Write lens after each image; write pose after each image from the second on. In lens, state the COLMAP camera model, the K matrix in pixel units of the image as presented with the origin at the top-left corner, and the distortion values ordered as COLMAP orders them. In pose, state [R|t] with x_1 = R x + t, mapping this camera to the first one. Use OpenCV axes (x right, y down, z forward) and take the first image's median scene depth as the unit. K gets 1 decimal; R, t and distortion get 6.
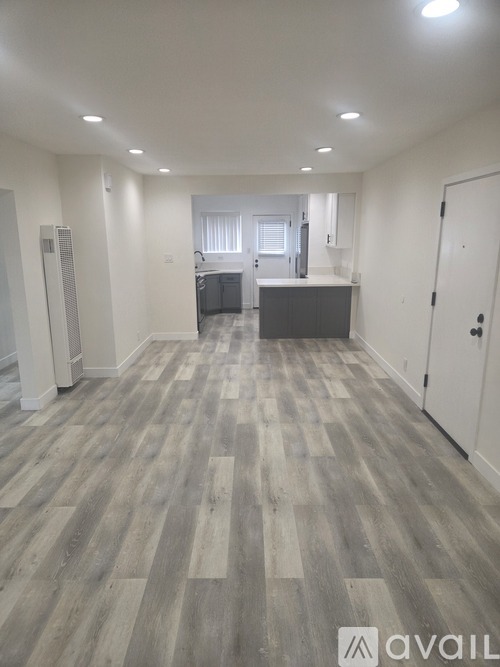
lens RADIAL K [[445.7, 0, 248.9], [0, 445.7, 334.7], [0, 0, 1]] dist [0.068668, 0.001378]
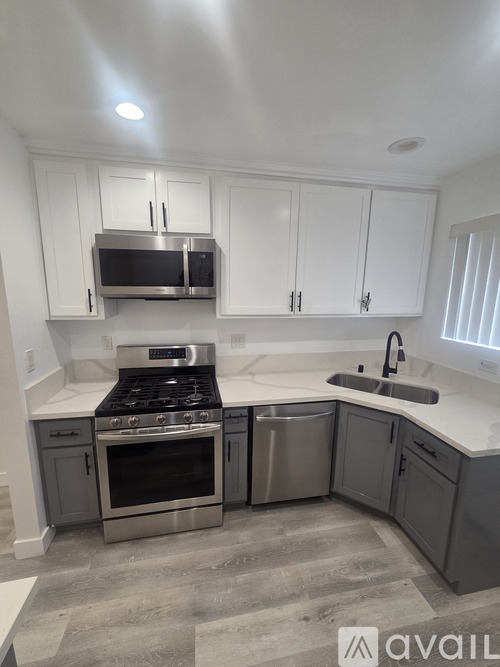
lens RADIAL K [[272.1, 0, 247.4], [0, 272.1, 335.7], [0, 0, 1]] dist [0.001156, 0.000417]
pose [[0.196673, 0.178172, -0.964144, 0.152797], [-0.232479, 0.963782, 0.130683, -0.338148], [0.952509, 0.198442, 0.230971, 1.512618]]
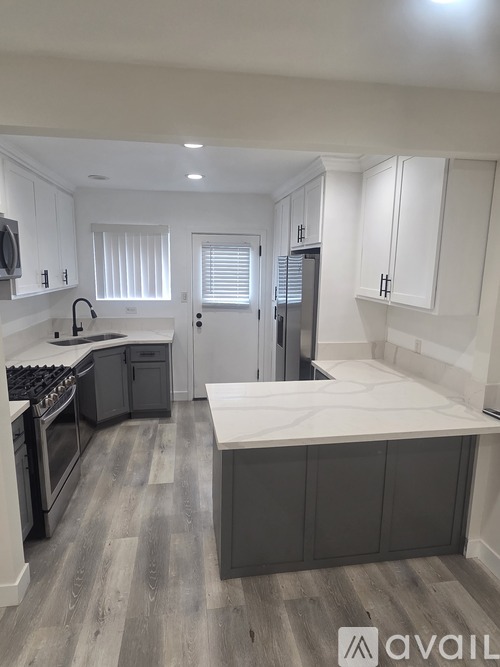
lens RADIAL K [[397.7, 0, 264.7], [0, 397.7, 337.1], [0, 0, 1]] dist [-0.036464, 0.001211]
pose [[0.980836, -0.010701, 0.194542, 0.002295], [0.019506, 0.998867, -0.043402, -0.219570], [-0.193857, 0.046365, 0.979933, 0.961547]]
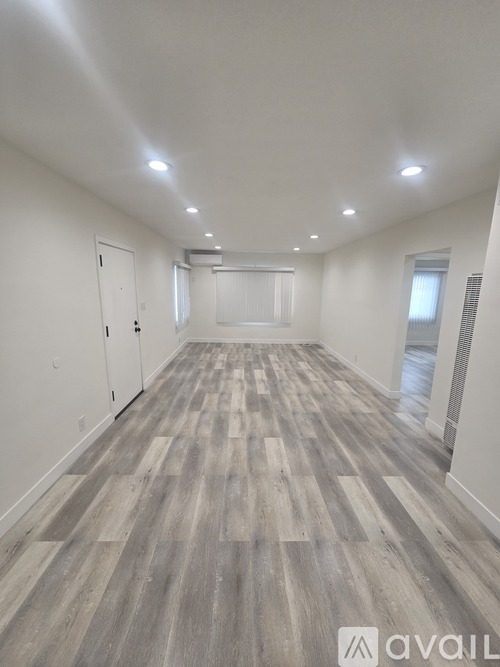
lens RADIAL K [[272.1, 0, 247.3], [0, 272.1, 335.5], [0, 0, 1]] dist [0.001156, 0.000417]
pose [[-0.999731, -0.002513, -0.023057, 0.027753], [-0.011414, 0.918715, 0.394757, -0.291443], [0.020190, 0.394914, -0.918496, 1.332793]]
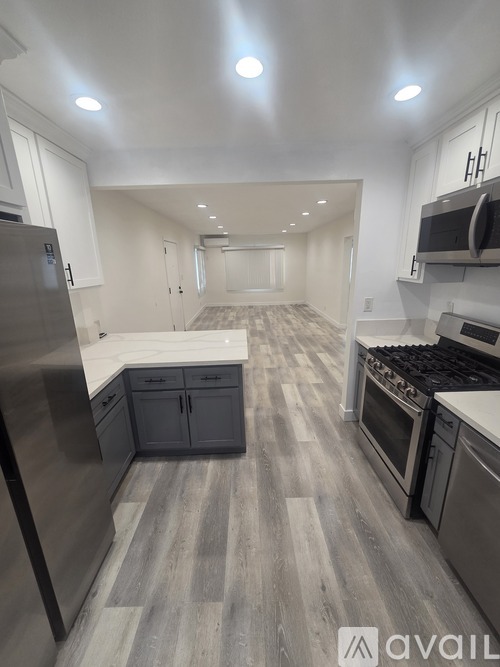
lens RADIAL K [[272.1, 0, 249.9], [0, 272.1, 335.0], [0, 0, 1]] dist [0.001156, 0.000417]
pose [[-0.999126, 0.041075, -0.007744, 0.022893], [0.032574, 0.881231, 0.471562, -0.398760], [0.026193, 0.470898, -0.881799, 1.797714]]
